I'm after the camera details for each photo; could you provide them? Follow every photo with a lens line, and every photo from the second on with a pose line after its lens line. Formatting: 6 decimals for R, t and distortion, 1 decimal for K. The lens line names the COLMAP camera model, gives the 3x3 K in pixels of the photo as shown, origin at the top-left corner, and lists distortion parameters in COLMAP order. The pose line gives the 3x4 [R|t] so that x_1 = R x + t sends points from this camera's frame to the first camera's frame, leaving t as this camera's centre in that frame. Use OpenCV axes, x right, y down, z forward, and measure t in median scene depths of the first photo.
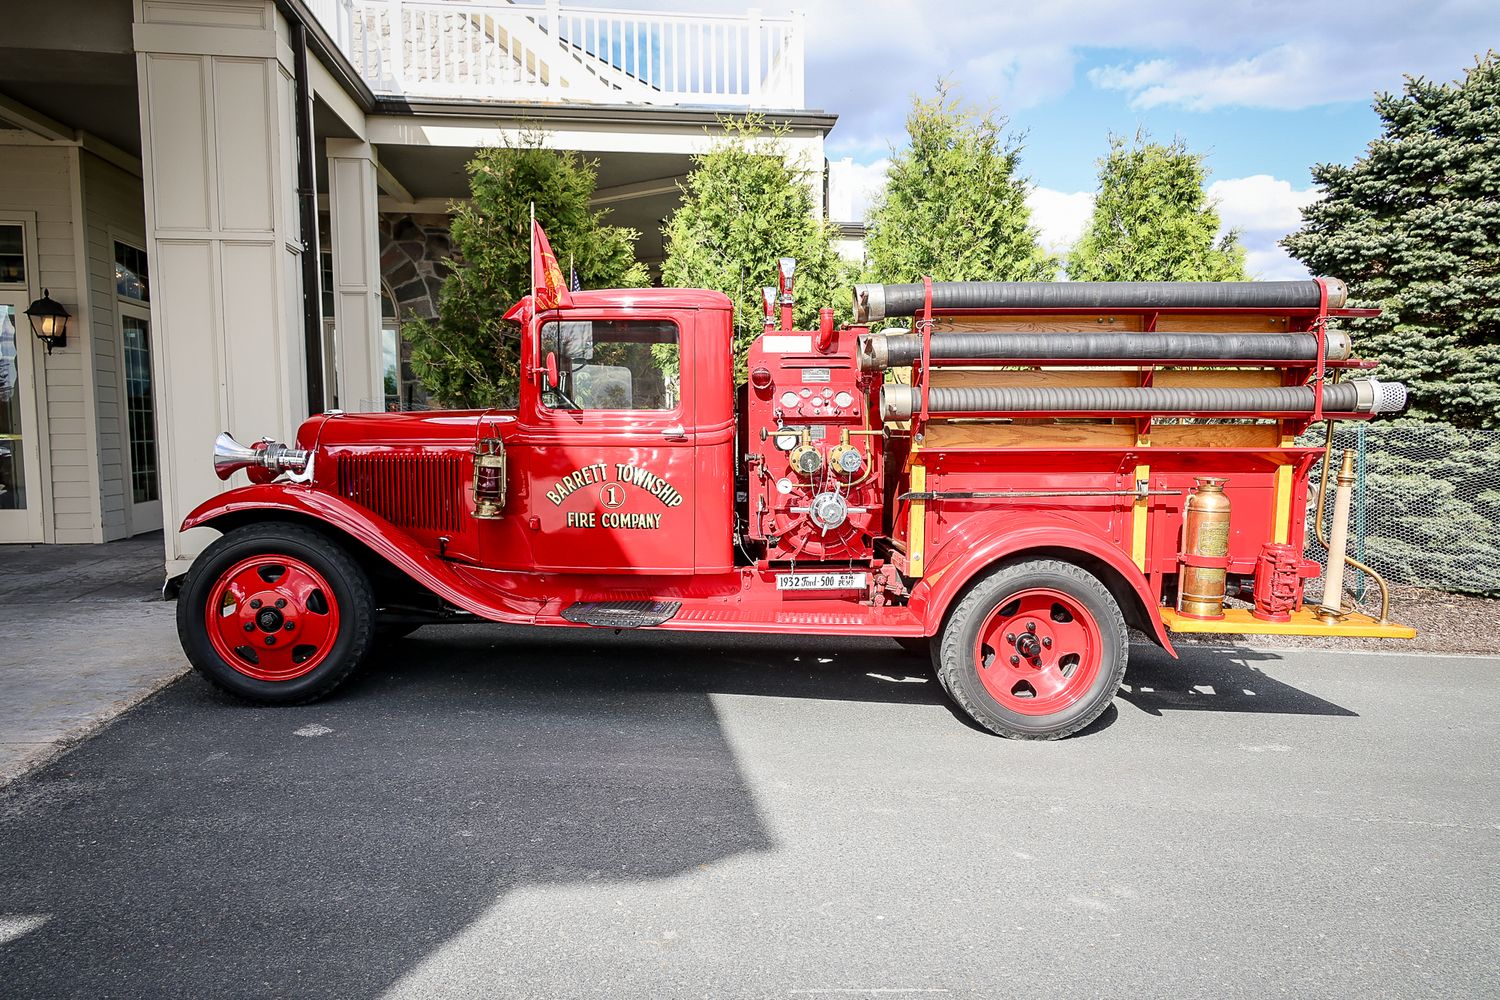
lens RADIAL K [[1036.0, 0, 754.3], [0, 1036.0, 508.9], [0, 0, 1]] dist [-0.001367, -0.000008]
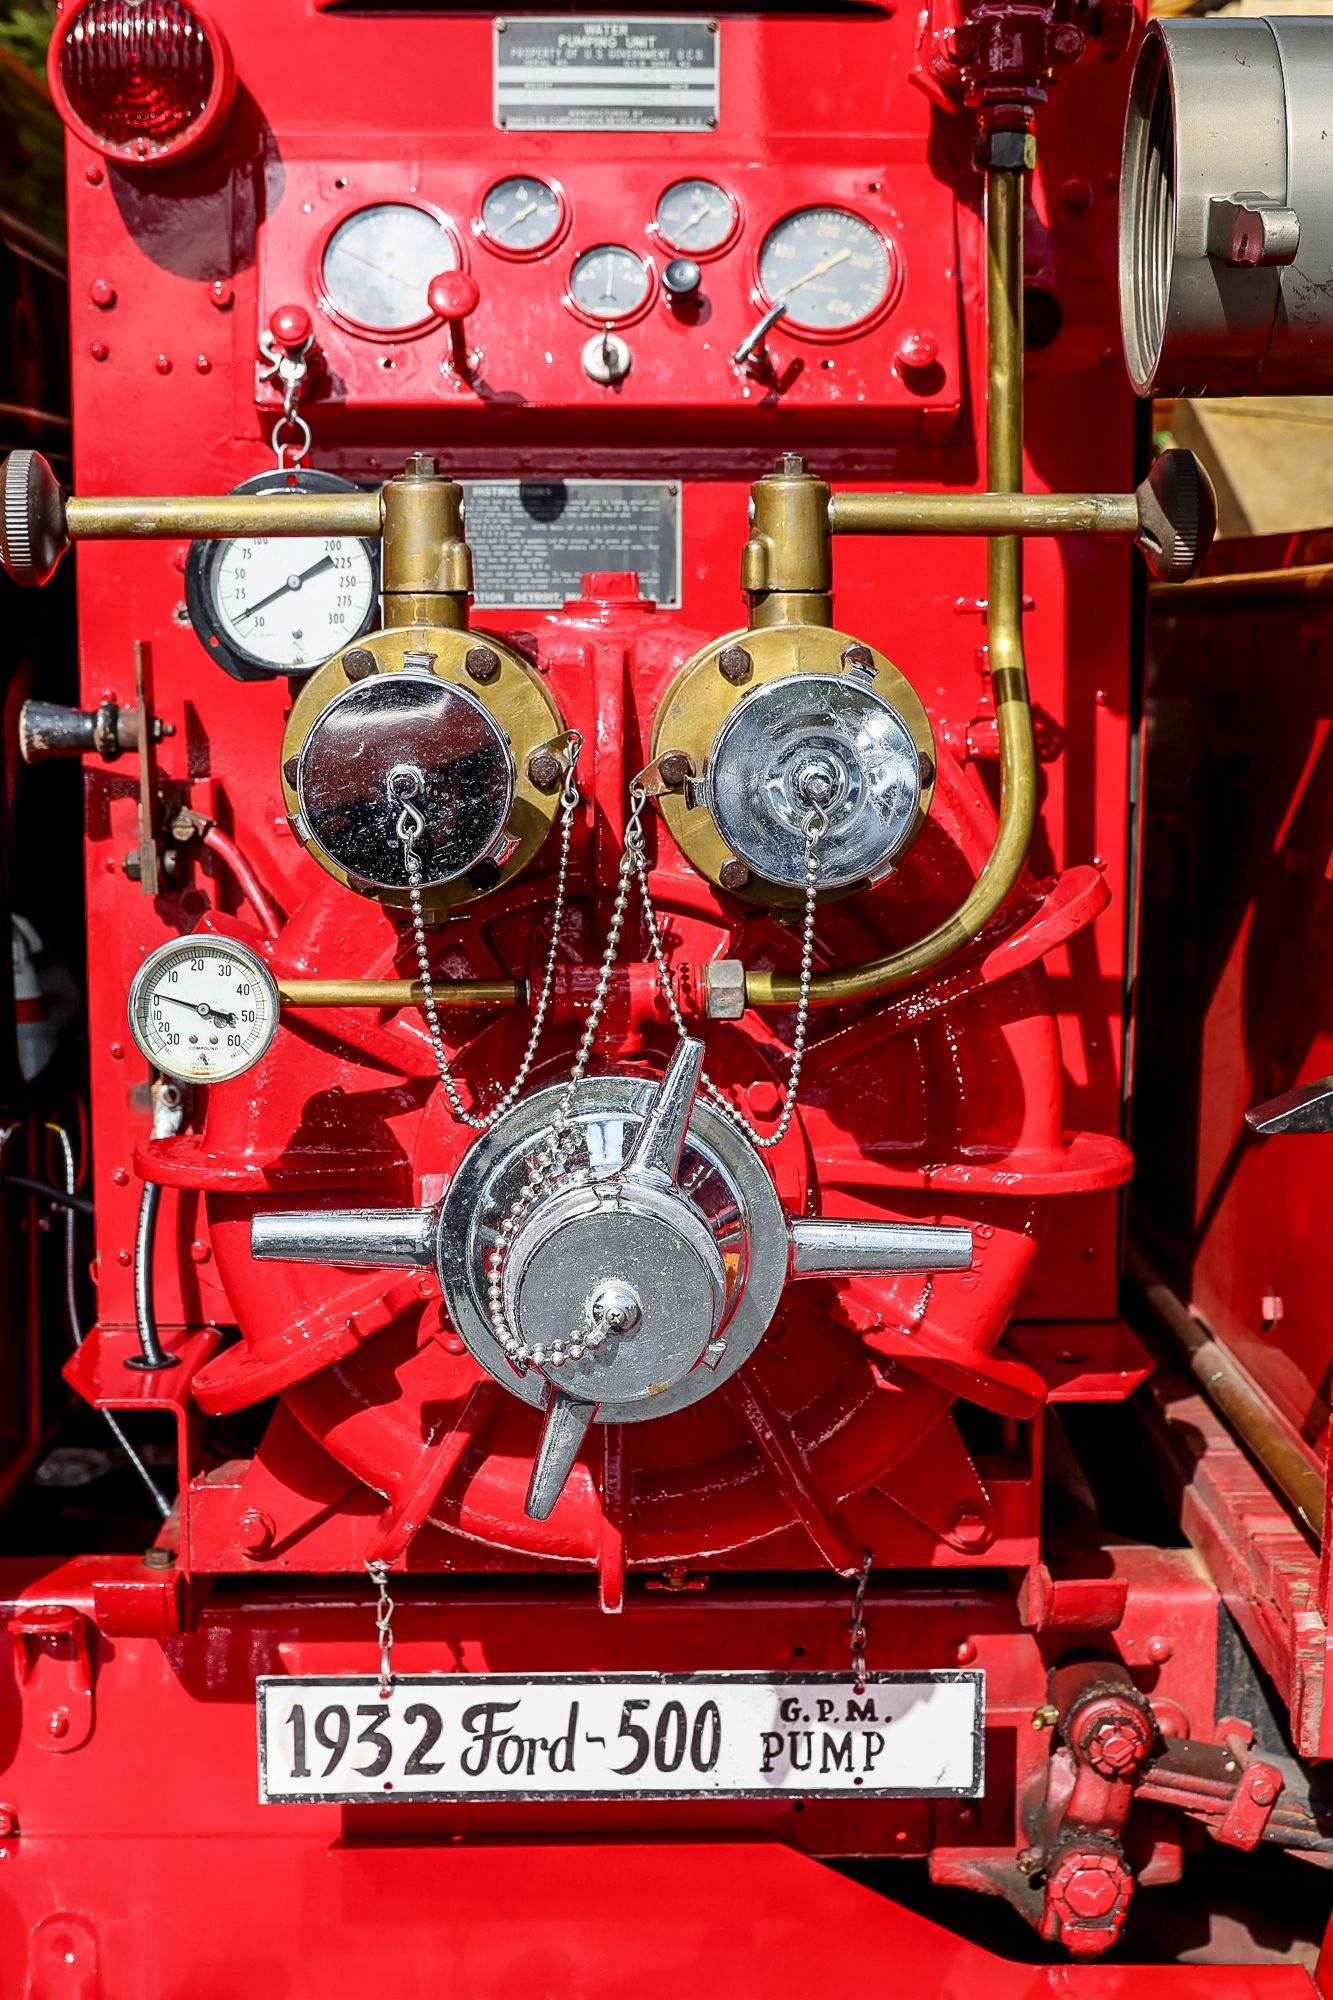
lens RADIAL K [[2723.6, 0, 663.5], [0, 2723.6, 991.4], [0, 0, 1]] dist [0.036225, 0.000000]
pose [[0.999246, 0.011829, -0.036991, 0.081342], [-0.010130, 0.998900, 0.045780, -0.034523], [0.037492, -0.045371, 0.998266, 0.682008]]
